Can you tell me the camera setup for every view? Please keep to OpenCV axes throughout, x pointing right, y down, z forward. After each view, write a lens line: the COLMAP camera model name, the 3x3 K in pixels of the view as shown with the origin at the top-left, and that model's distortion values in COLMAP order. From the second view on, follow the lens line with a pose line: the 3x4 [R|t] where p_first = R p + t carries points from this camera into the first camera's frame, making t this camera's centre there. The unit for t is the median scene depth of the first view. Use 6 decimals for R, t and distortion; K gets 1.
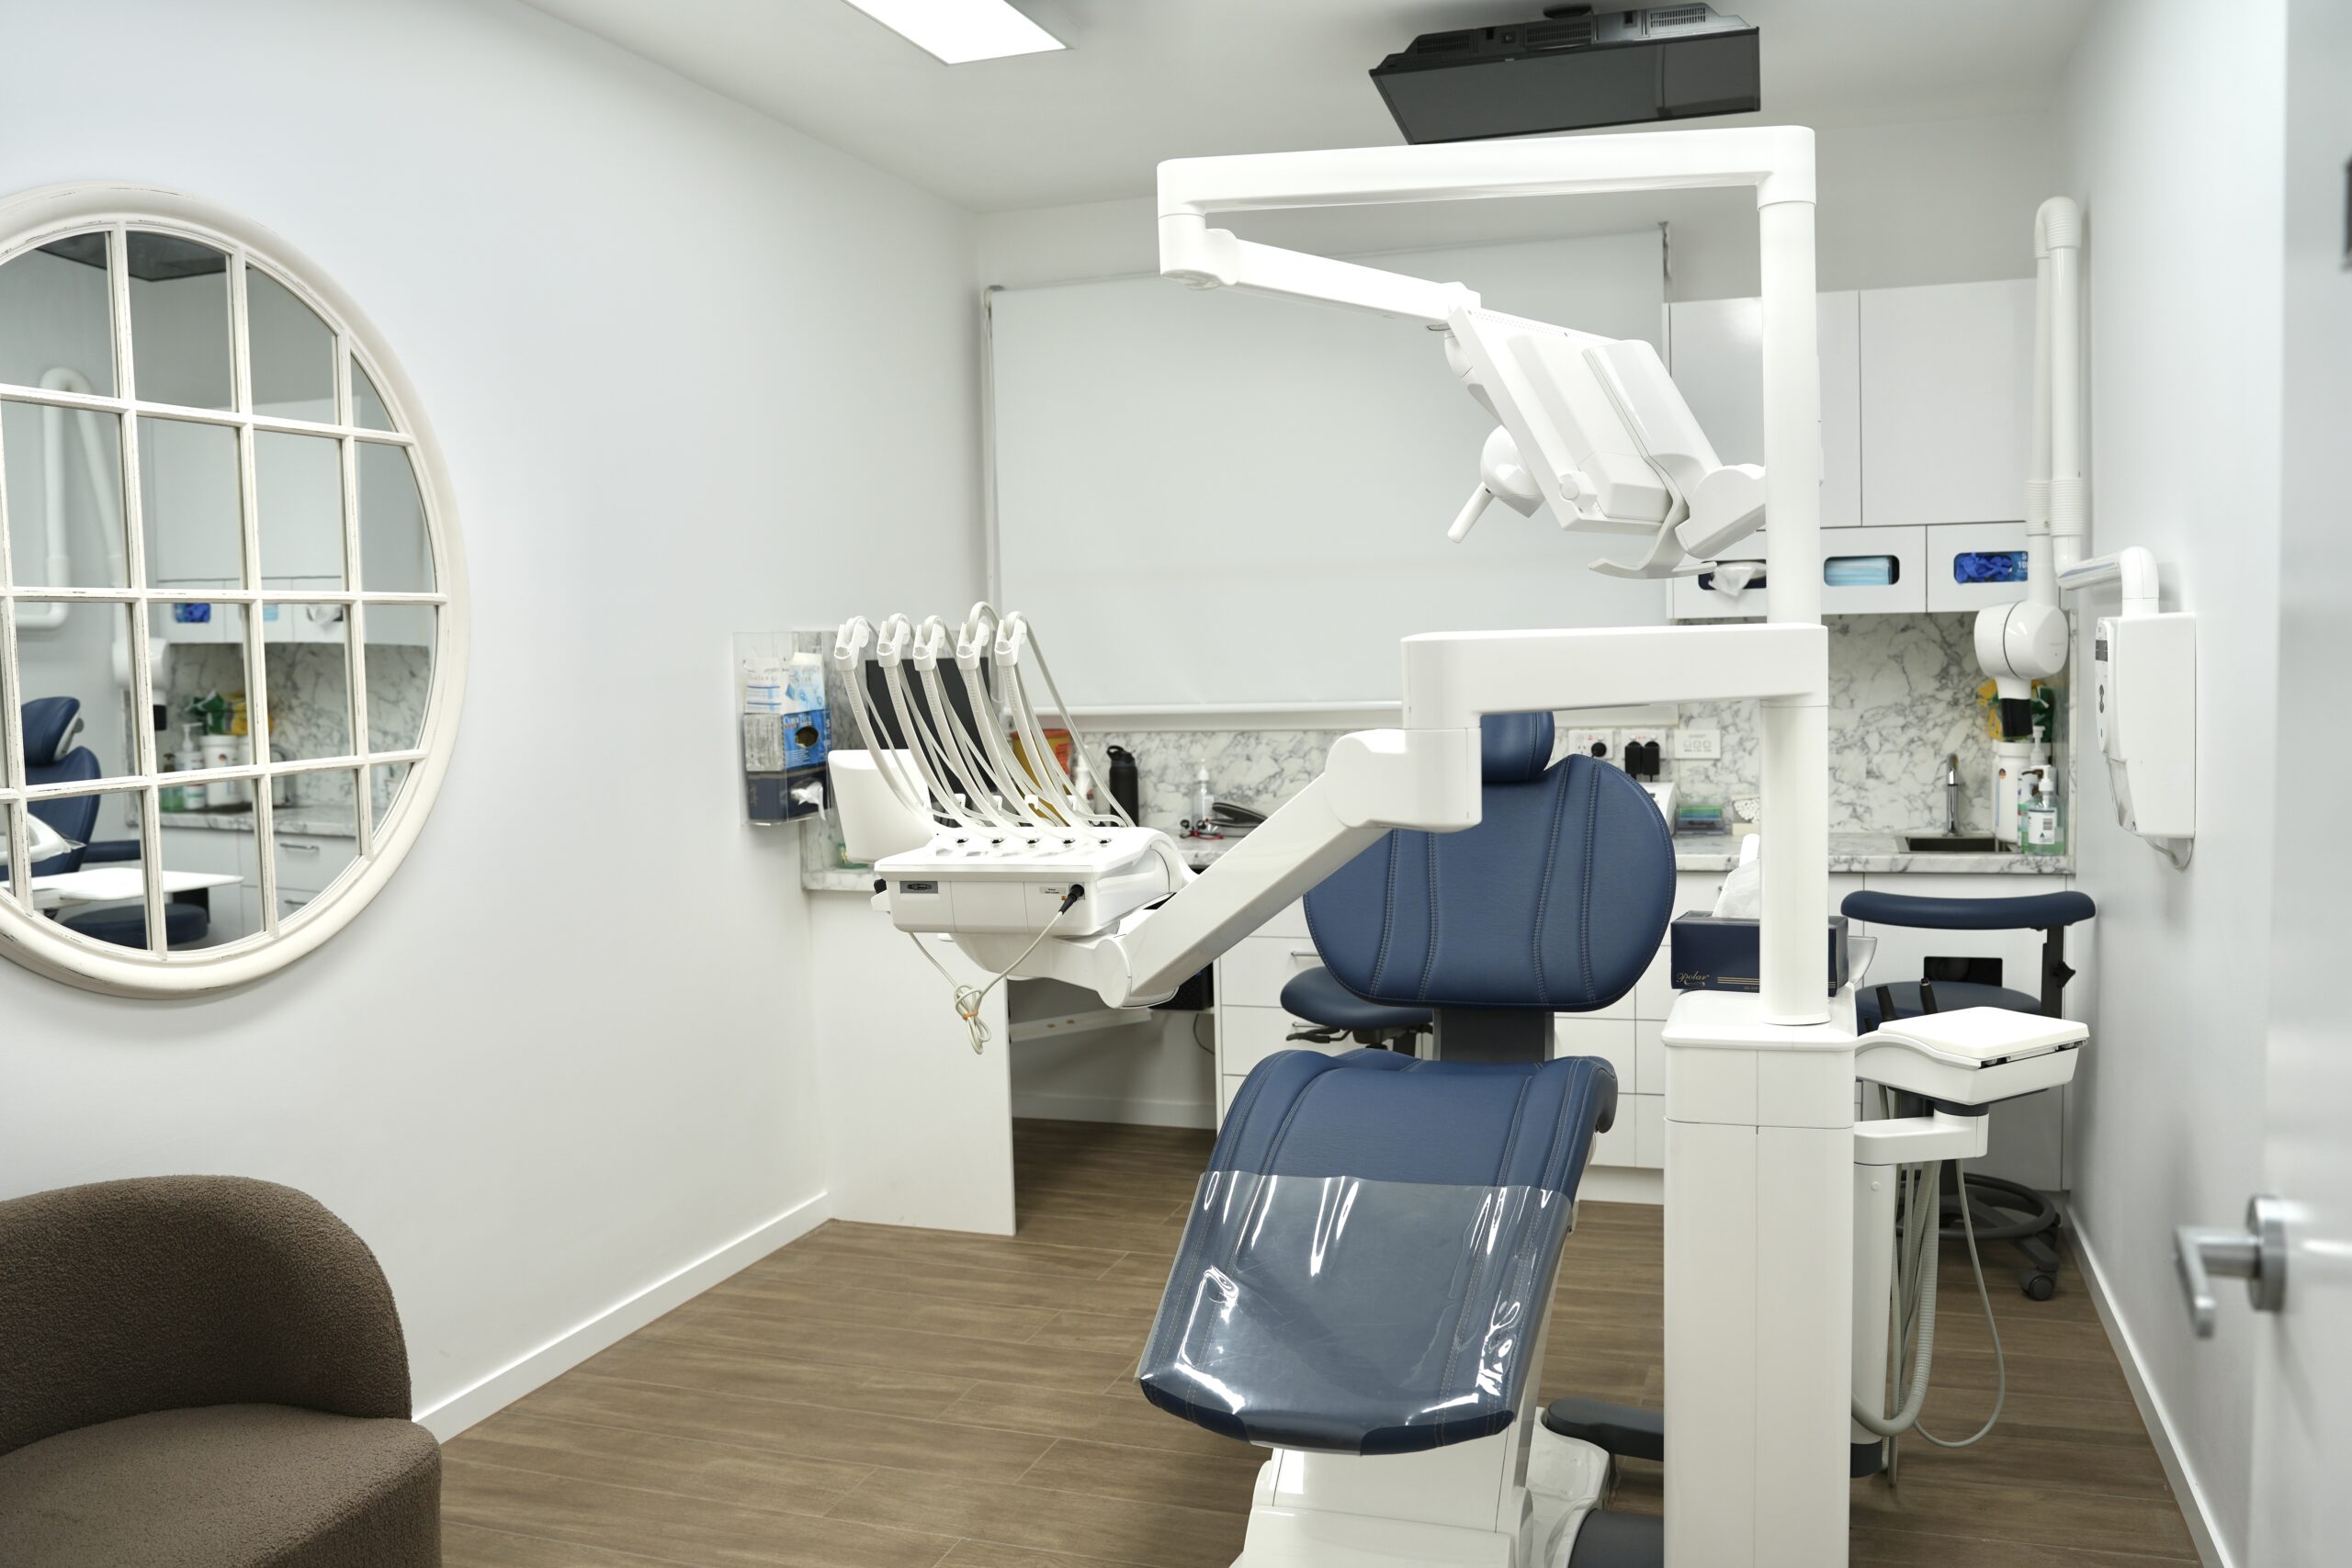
lens RADIAL K [[1905.1, 0, 1171.6], [0, 1905.1, 780.3], [0, 0, 1]] dist [-0.089857, 0.067661]
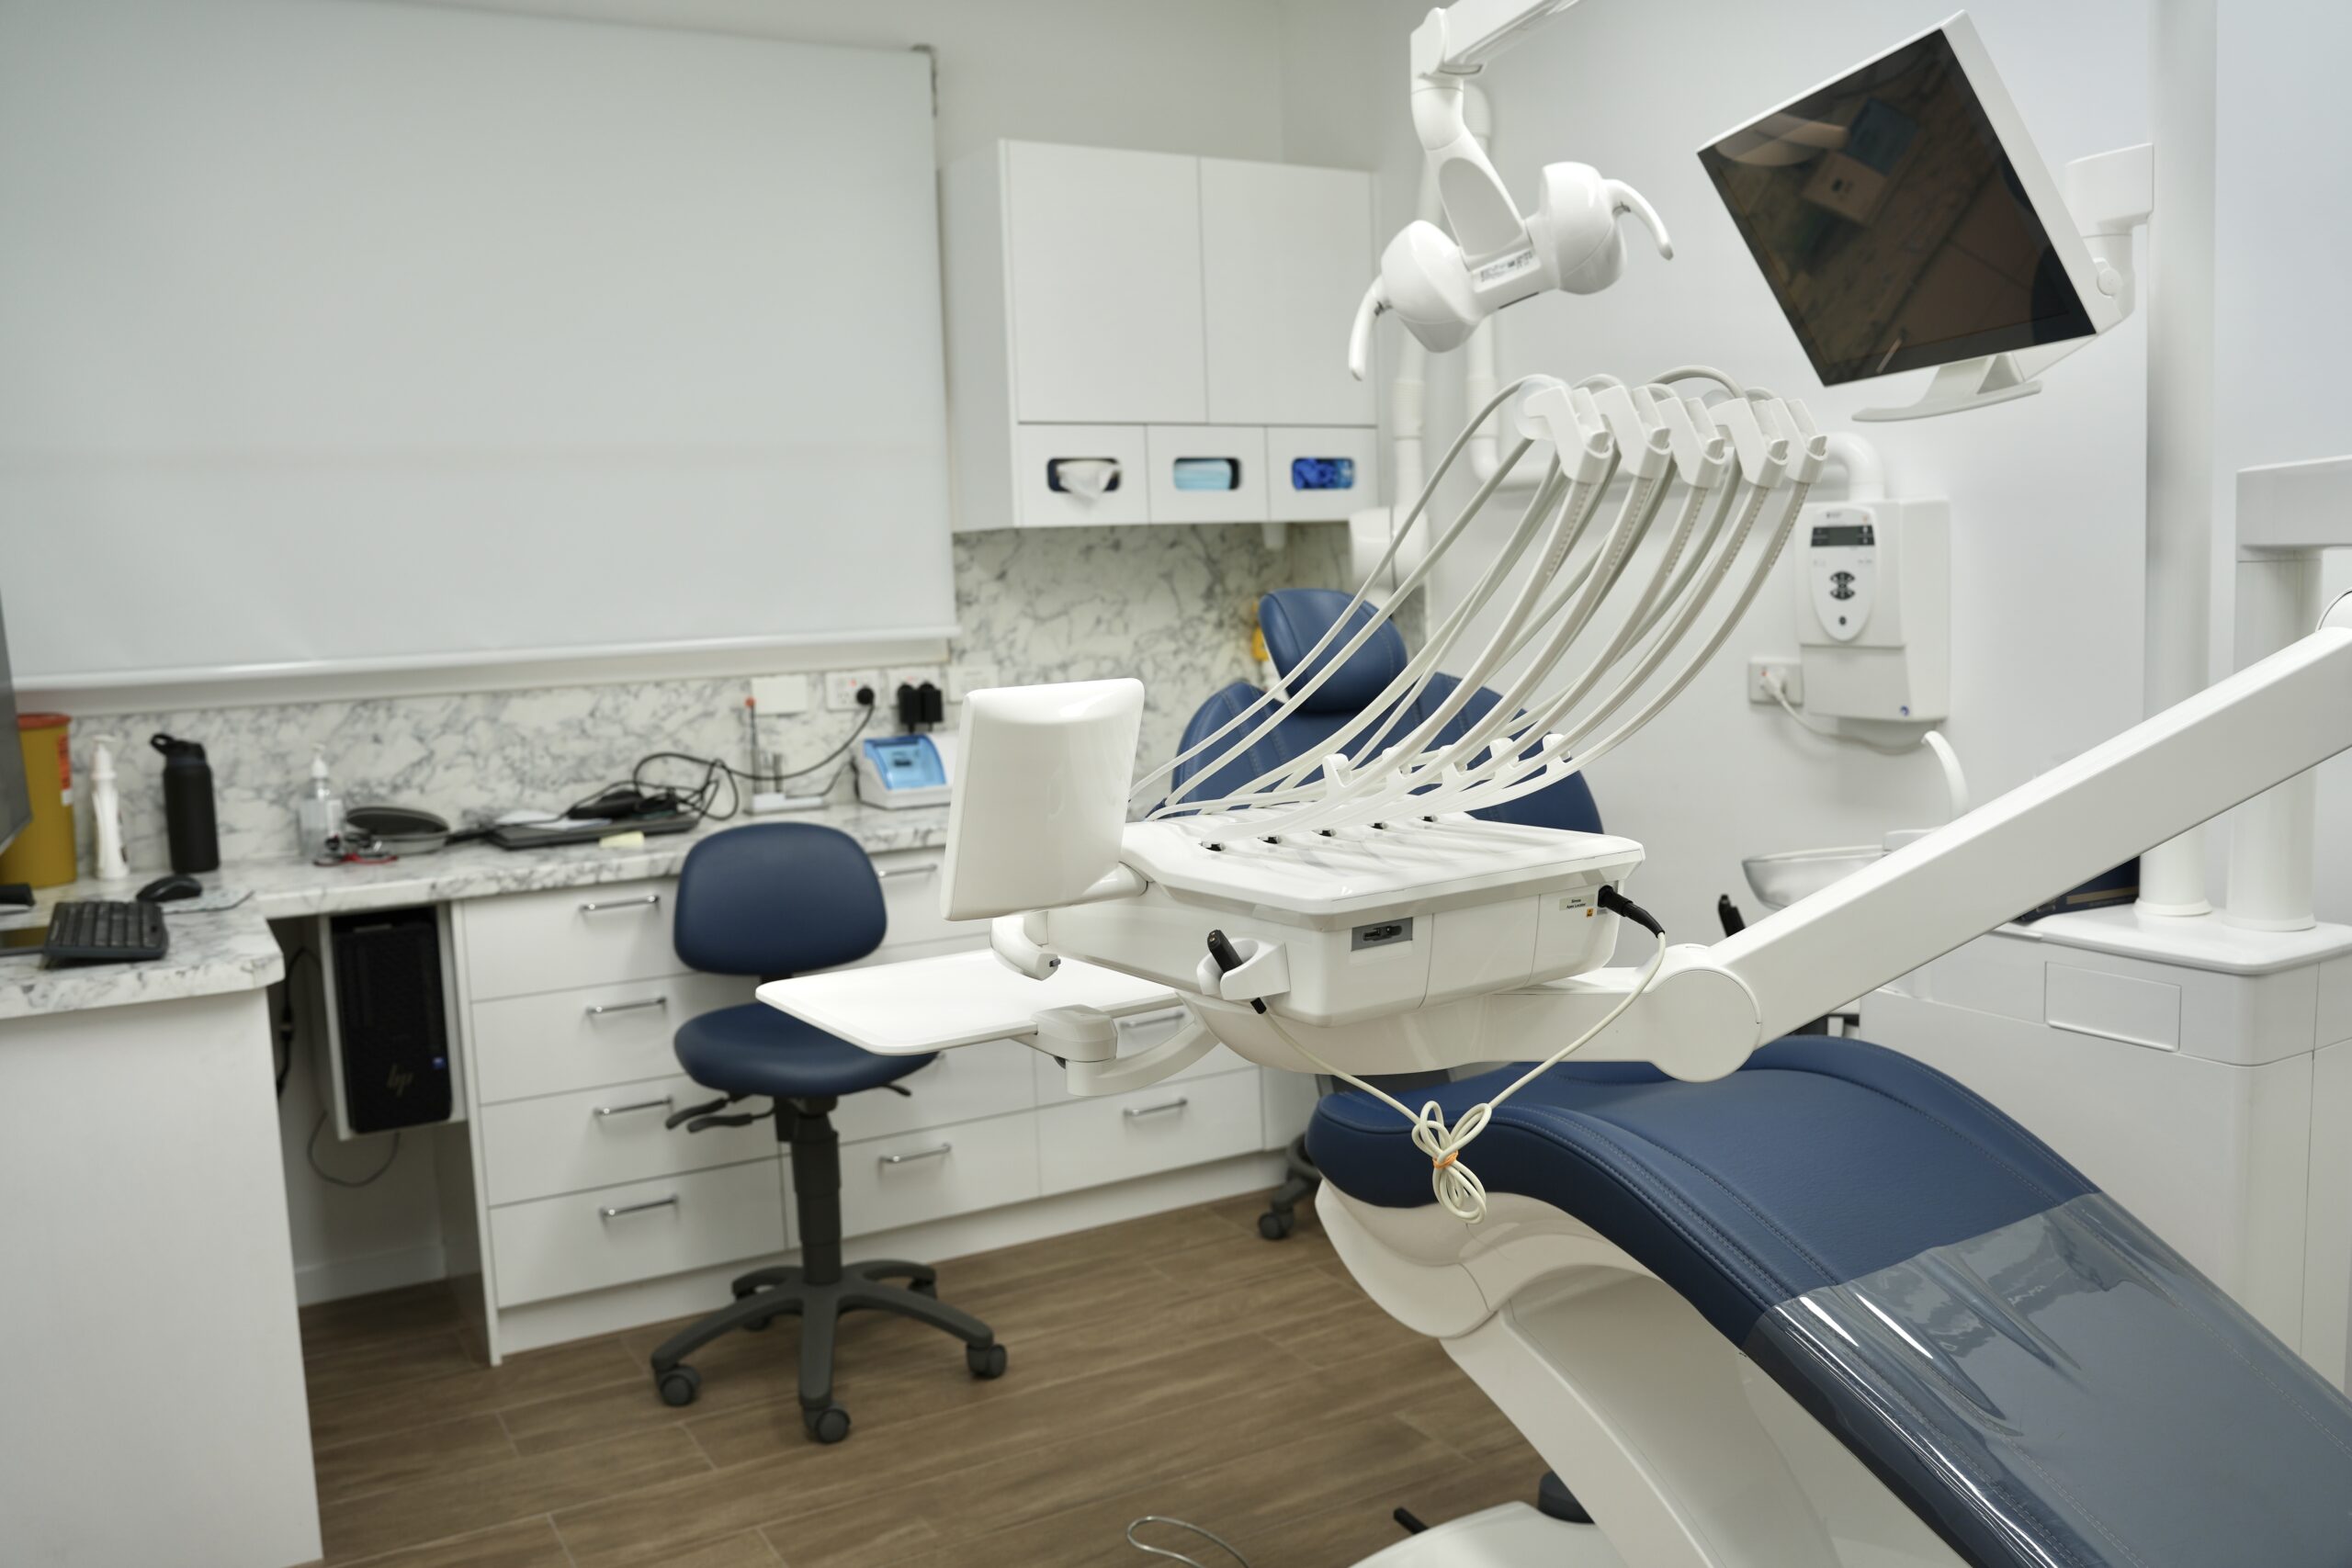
lens RADIAL K [[1905.1, 0, 1175.7], [0, 1905.1, 782.6], [0, 0, 1]] dist [-0.089857, 0.067661]
pose [[0.656773, -0.080128, 0.749819, -0.306285], [0.071531, 0.996475, 0.043832, -0.005934], [-0.750688, 0.024848, 0.660189, 0.391938]]
